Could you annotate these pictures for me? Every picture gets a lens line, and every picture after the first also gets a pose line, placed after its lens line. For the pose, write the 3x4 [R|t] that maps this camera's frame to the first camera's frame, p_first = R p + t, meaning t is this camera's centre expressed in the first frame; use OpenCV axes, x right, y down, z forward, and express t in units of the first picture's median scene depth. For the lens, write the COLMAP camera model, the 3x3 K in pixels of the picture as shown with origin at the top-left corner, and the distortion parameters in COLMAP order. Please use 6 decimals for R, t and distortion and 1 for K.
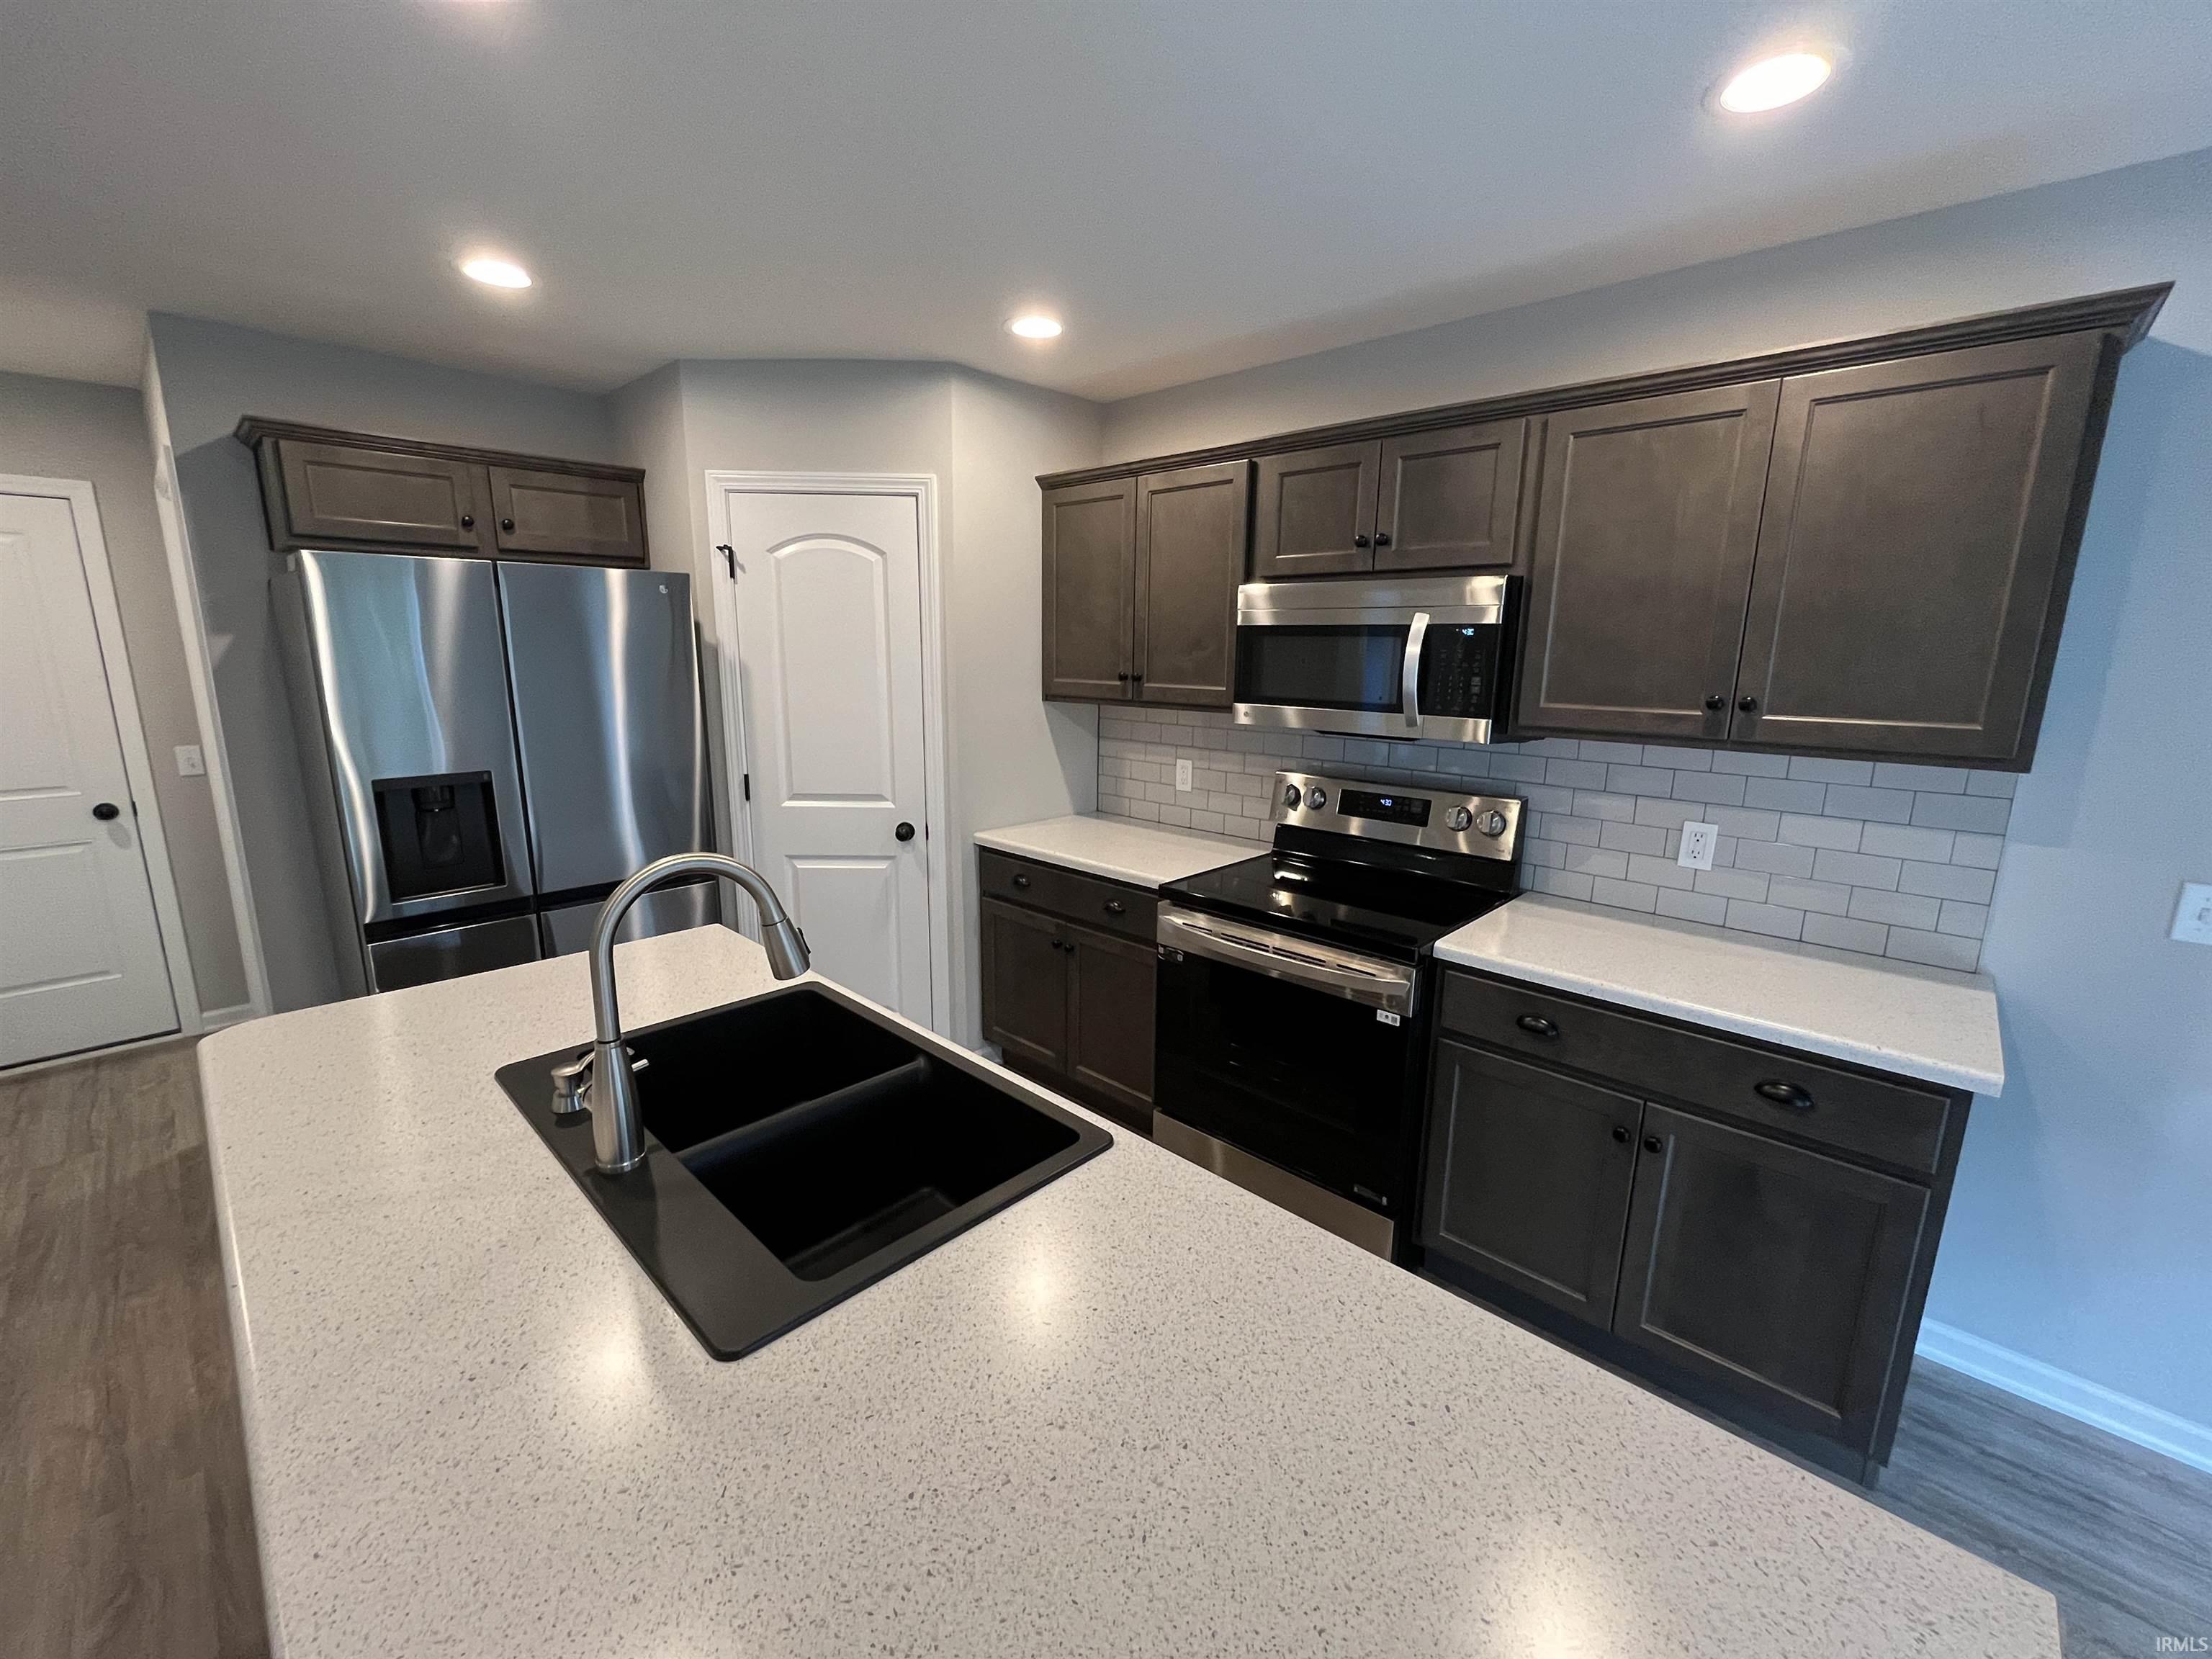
lens RADIAL K [[895.4, 0, 1117.6], [0, 895.4, 831.5], [0, 0, 1]] dist [-0.002959, 0.000074]
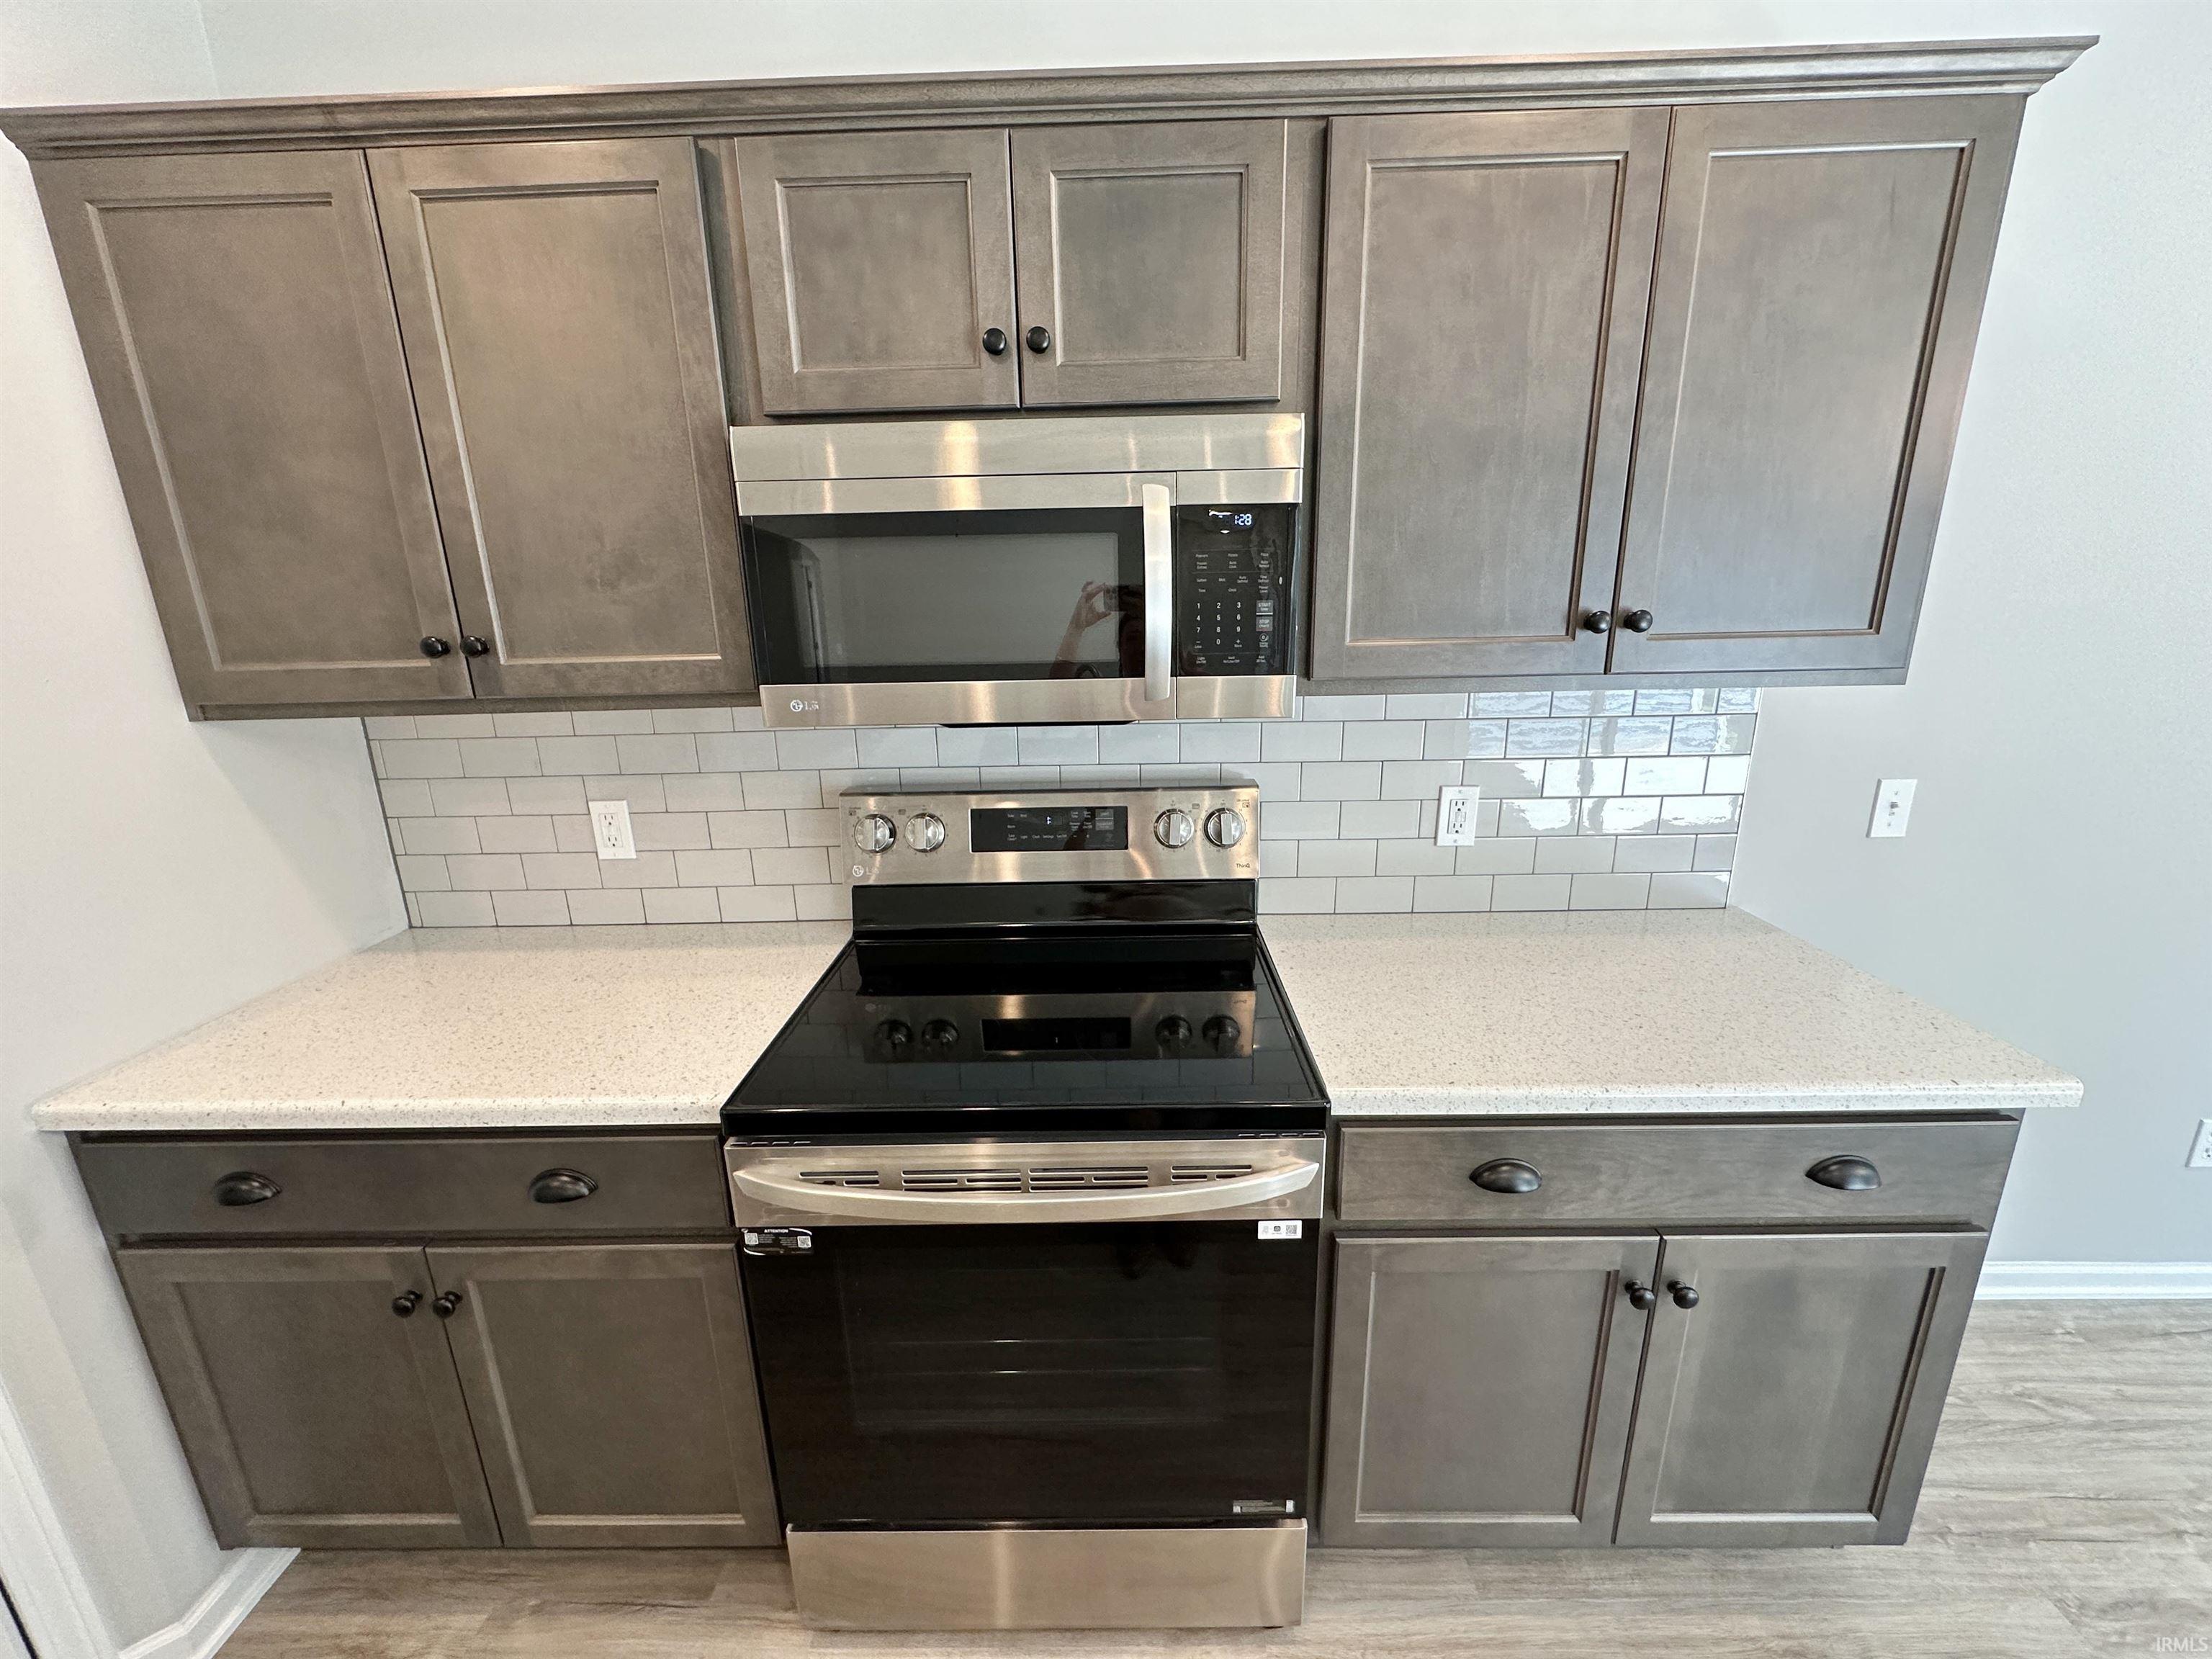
lens RADIAL K [[882.9, 0, 1106.8], [0, 882.9, 823.5], [0, 0, 1]] dist [-0.003513, 0.000925]
pose [[0.727491, -0.210413, 0.653056, -0.058413], [0.172988, 0.977316, 0.122183, -0.092966], [-0.663951, 0.024083, 0.747388, 0.507610]]
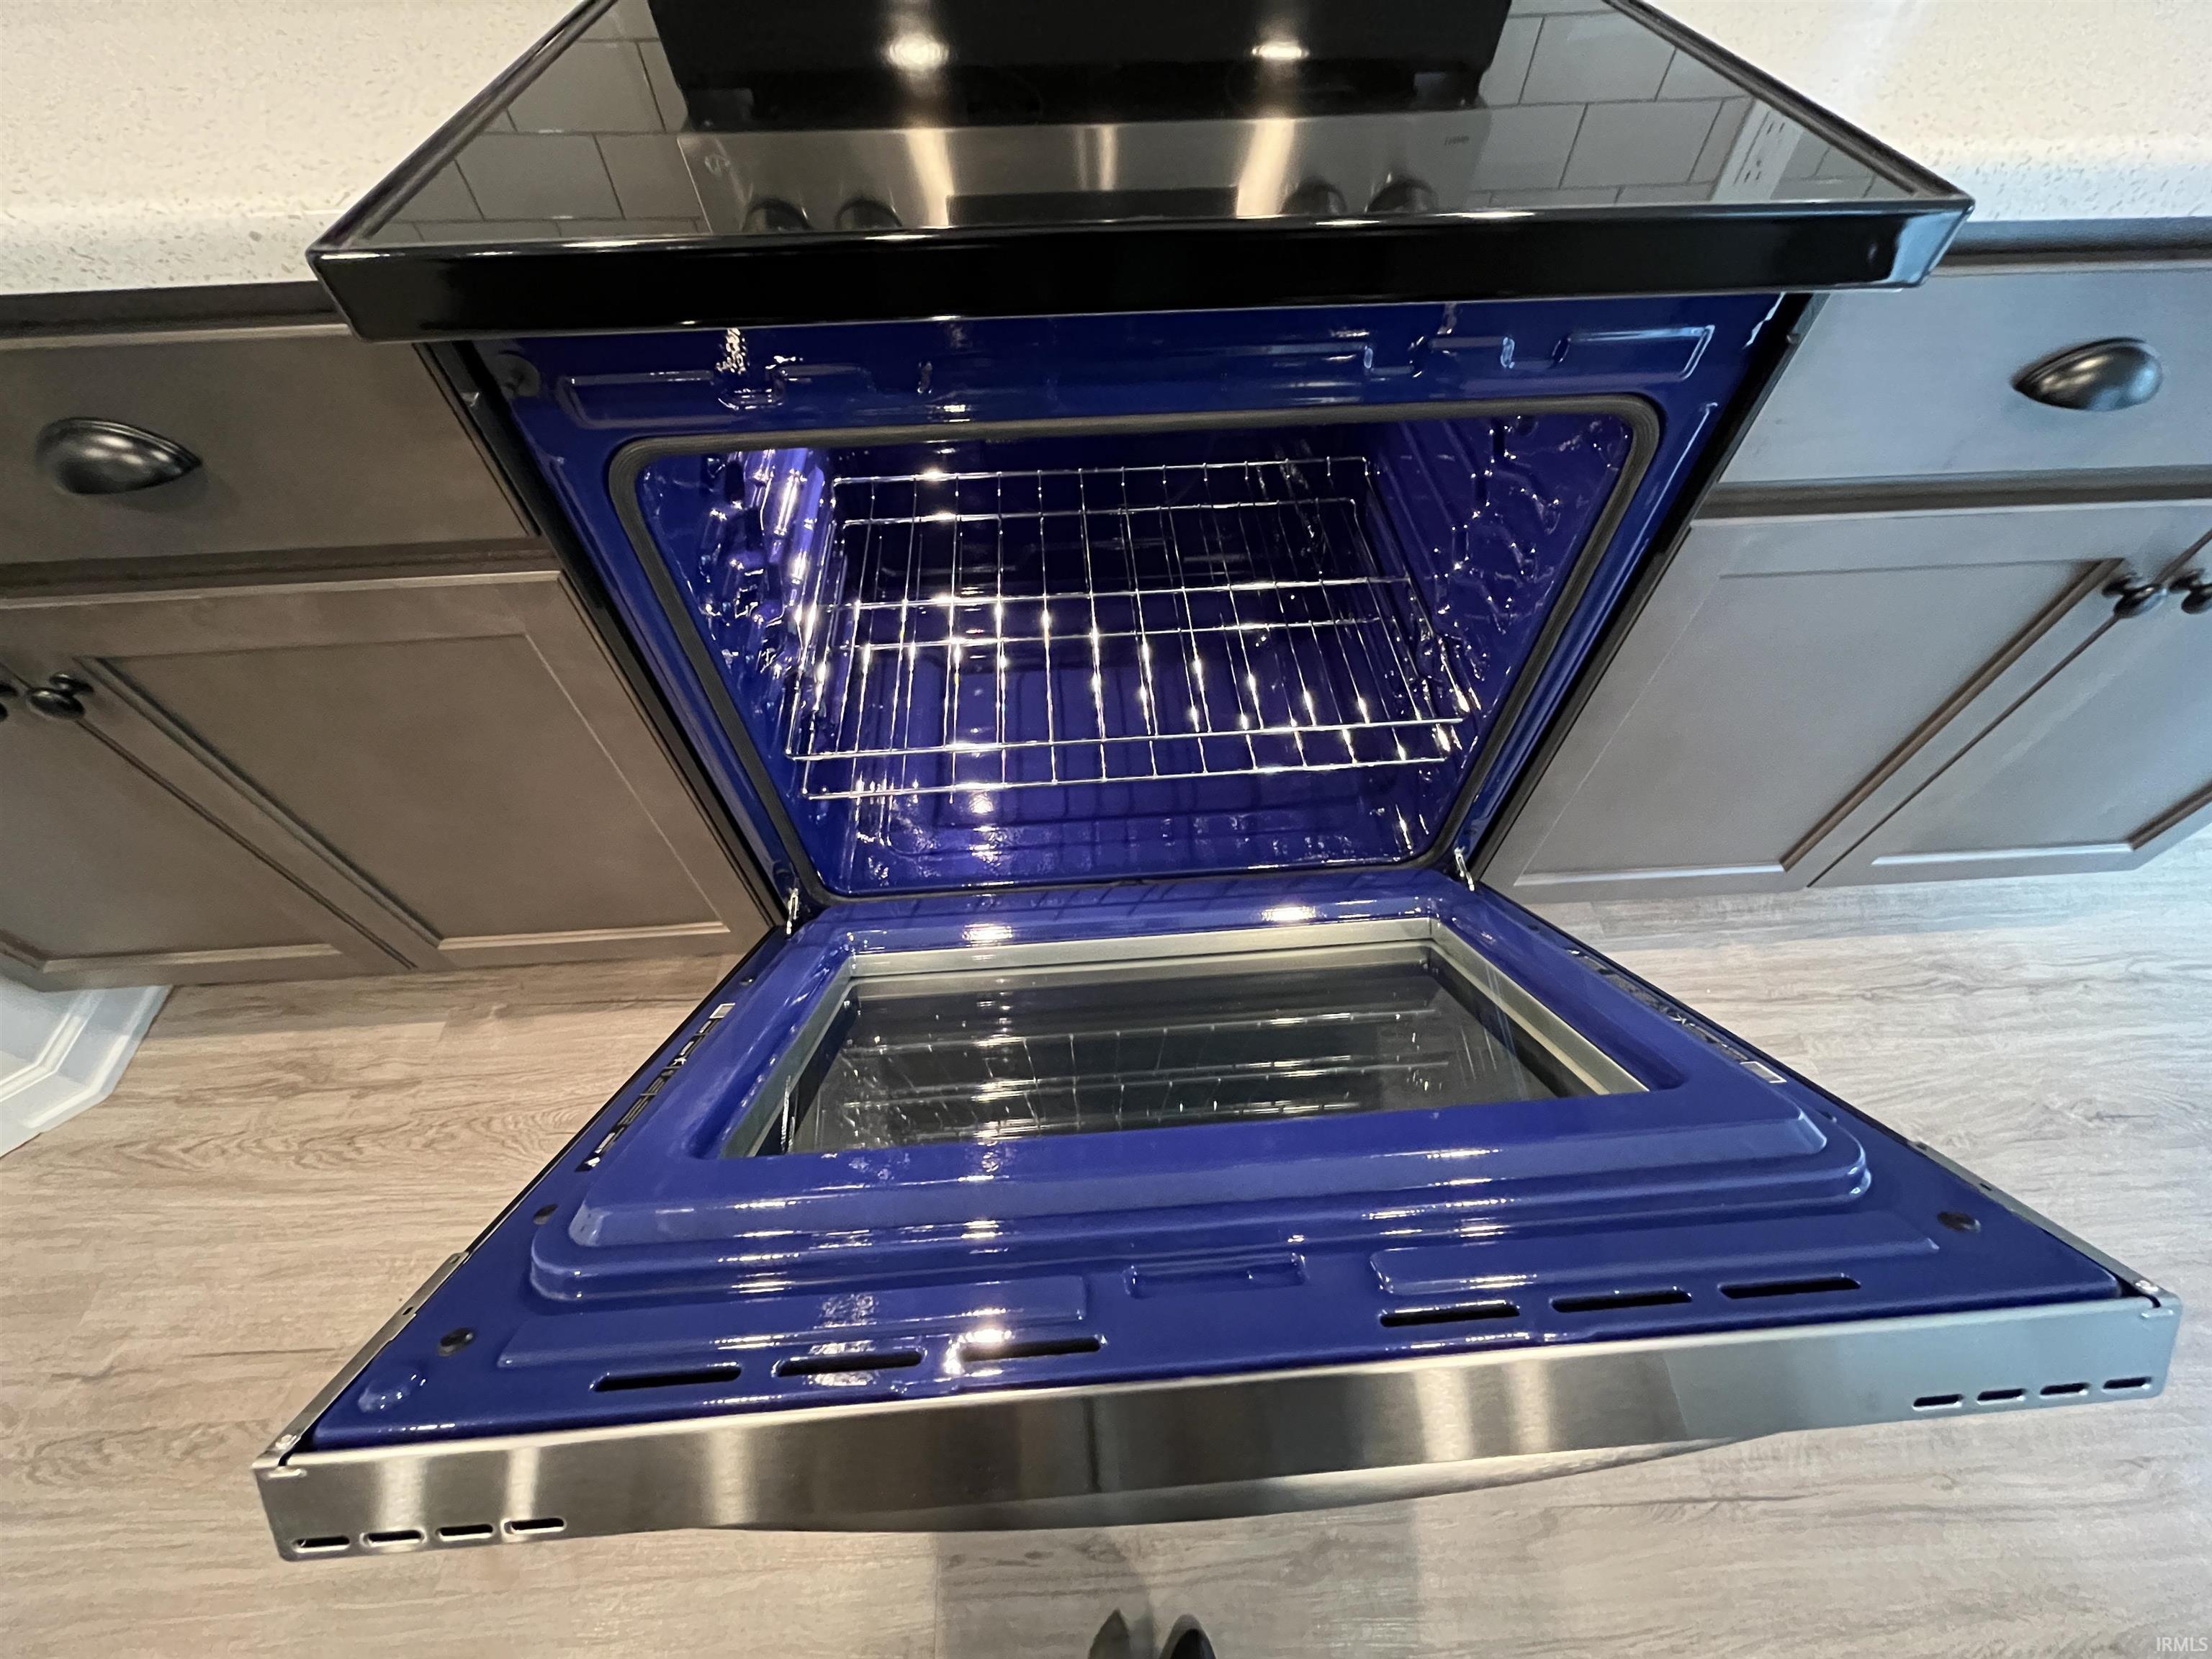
lens RADIAL K [[895.4, 0, 1105.6], [0, 895.4, 830.8], [0, 0, 1]] dist [-0.002959, 0.000074]
pose [[0.672537, -0.610222, 0.418715, 0.006041], [0.165941, 0.675720, 0.718238, 0.035995], [-0.721219, -0.413560, 0.555708, 0.705769]]
